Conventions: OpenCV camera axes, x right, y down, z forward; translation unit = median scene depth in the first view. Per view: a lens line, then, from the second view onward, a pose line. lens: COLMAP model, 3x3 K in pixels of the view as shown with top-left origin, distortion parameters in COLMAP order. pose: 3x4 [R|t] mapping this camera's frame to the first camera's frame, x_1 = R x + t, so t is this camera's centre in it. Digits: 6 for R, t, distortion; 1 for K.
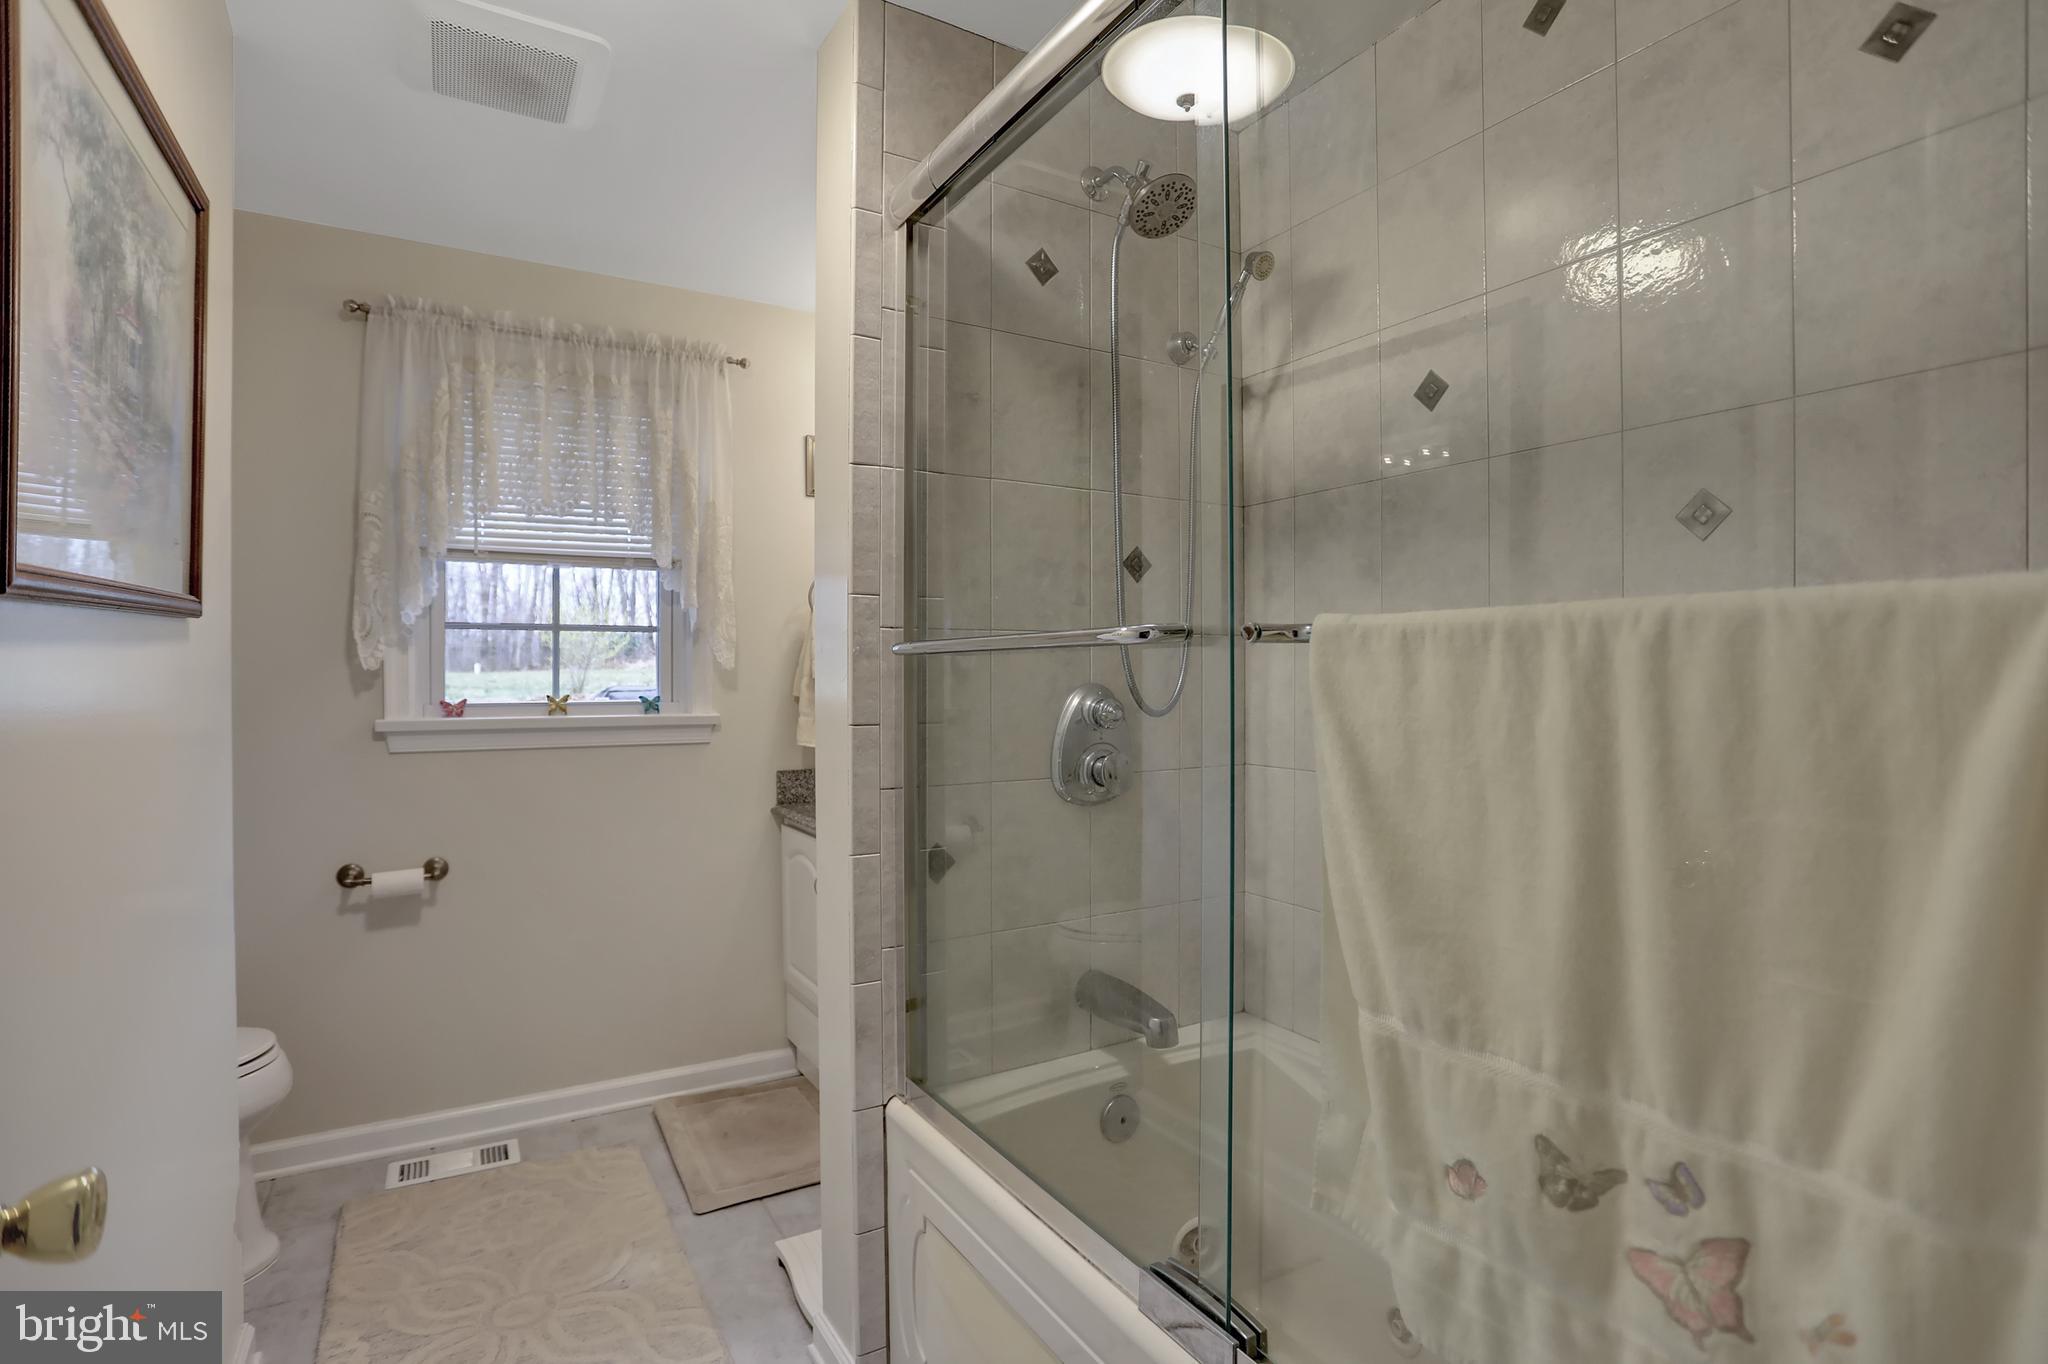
lens RADIAL K [[995.9, 0, 1012.9], [0, 995.9, 677.5], [0, 0, 1]] dist [-0.043782, 0.012411]
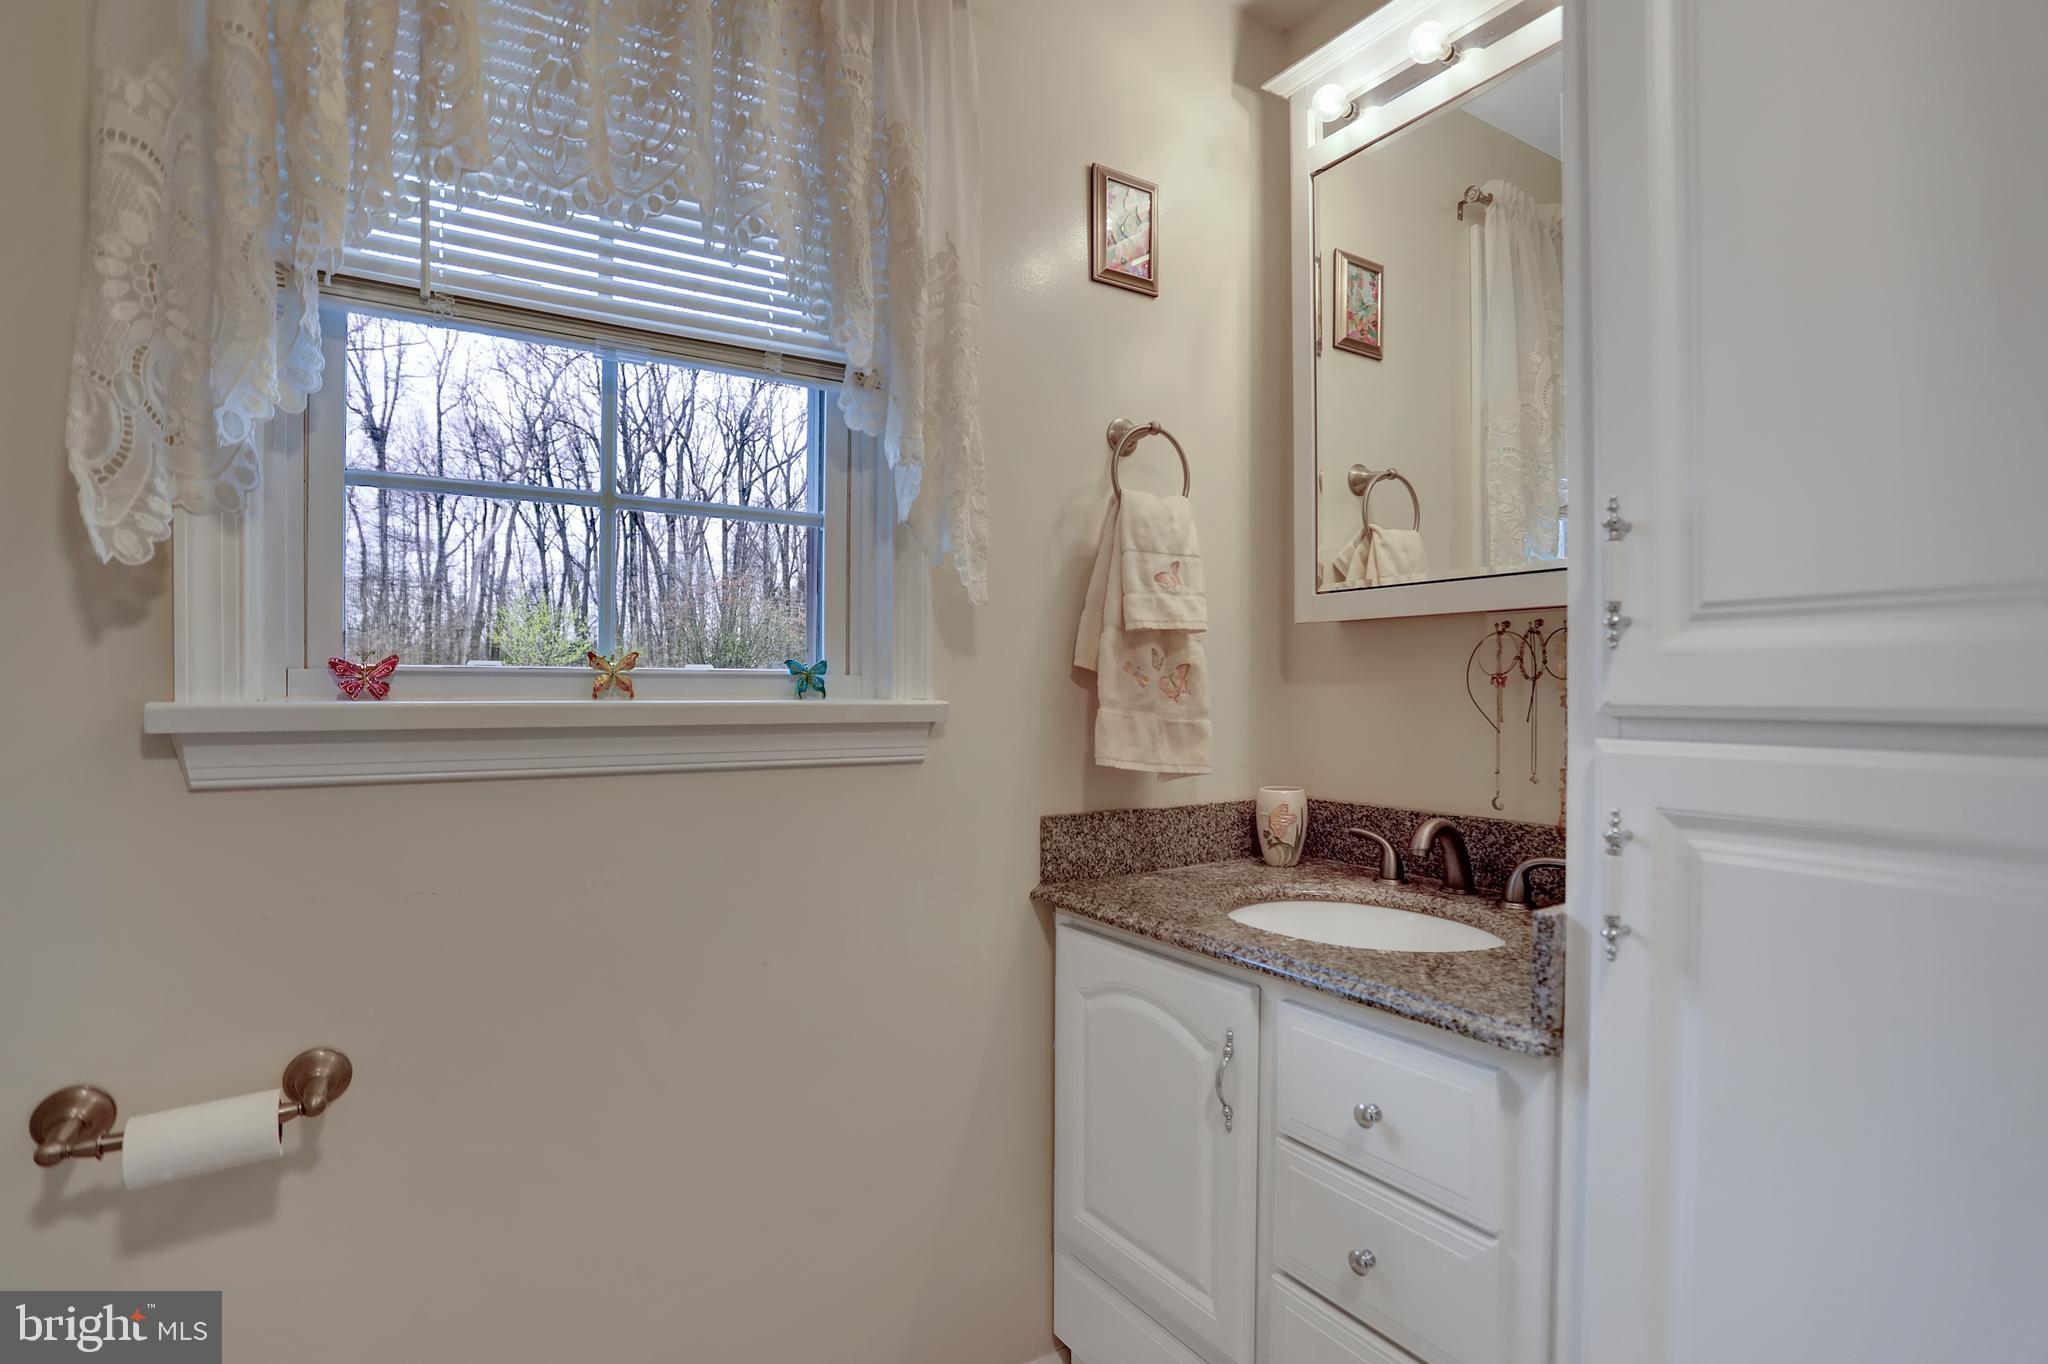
lens RADIAL K [[995.9, 0, 1035.9], [0, 995.9, 693.6], [0, 0, 1]] dist [-0.043782, 0.012411]
pose [[0.998023, 0.004332, 0.062698, -0.315477], [-0.004519, 0.999986, 0.002849, 0.035584], [-0.062684, -0.003127, 0.998028, 0.576654]]
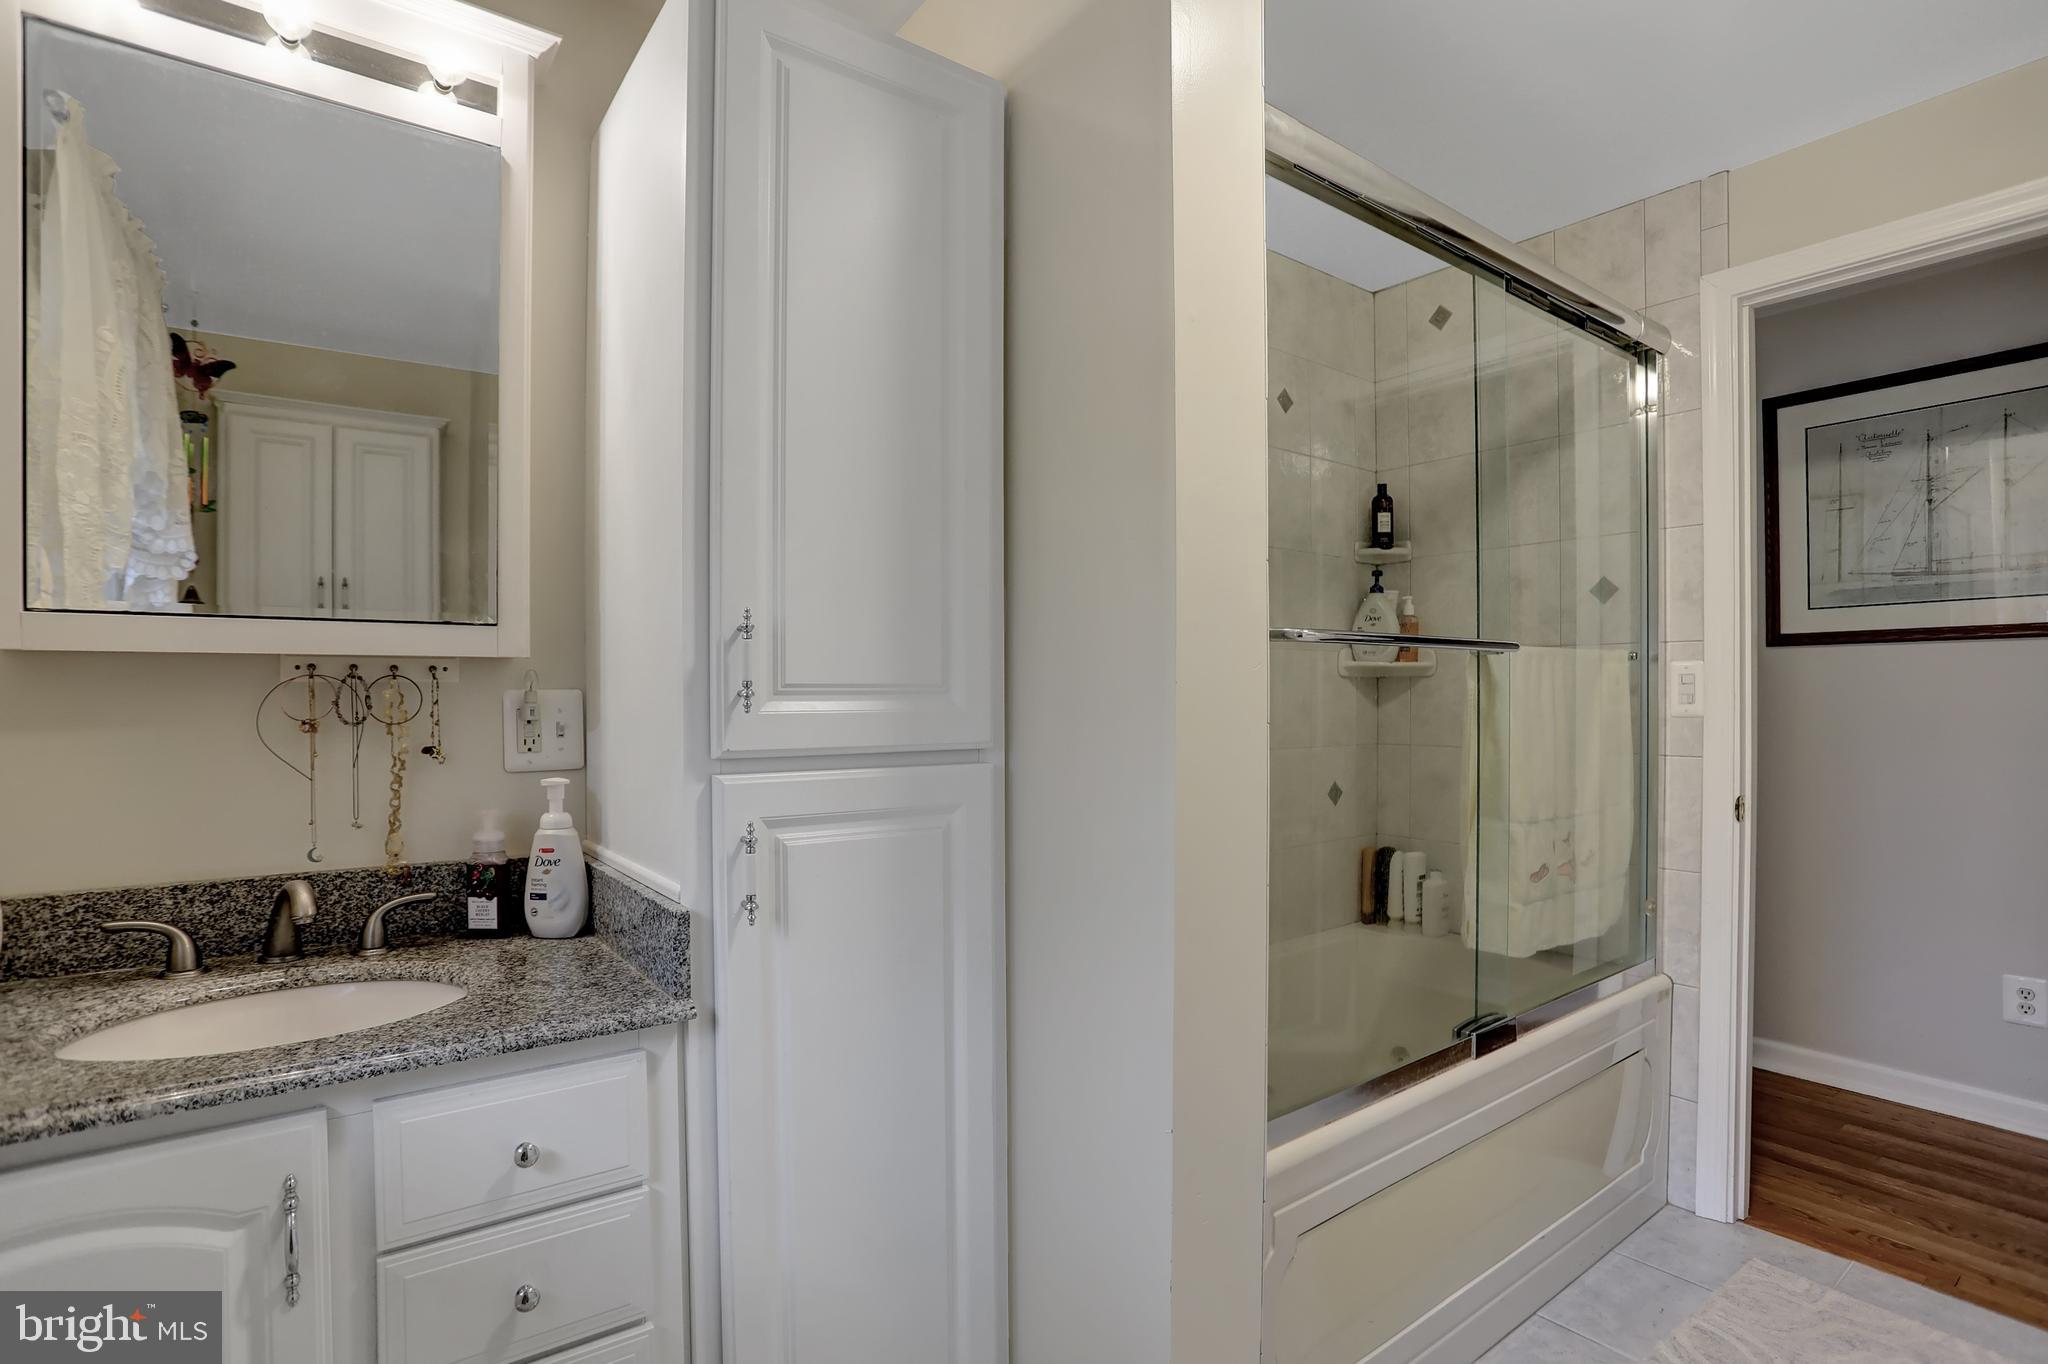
lens RADIAL K [[995.9, 0, 1019.4], [0, 995.9, 693.1], [0, 0, 1]] dist [-0.043782, 0.012411]
pose [[-0.093838, 0.007545, 0.995559, -0.597904], [0.006499, 0.999955, -0.006966, 0.015447], [-0.995566, 0.005817, -0.093882, 0.803767]]
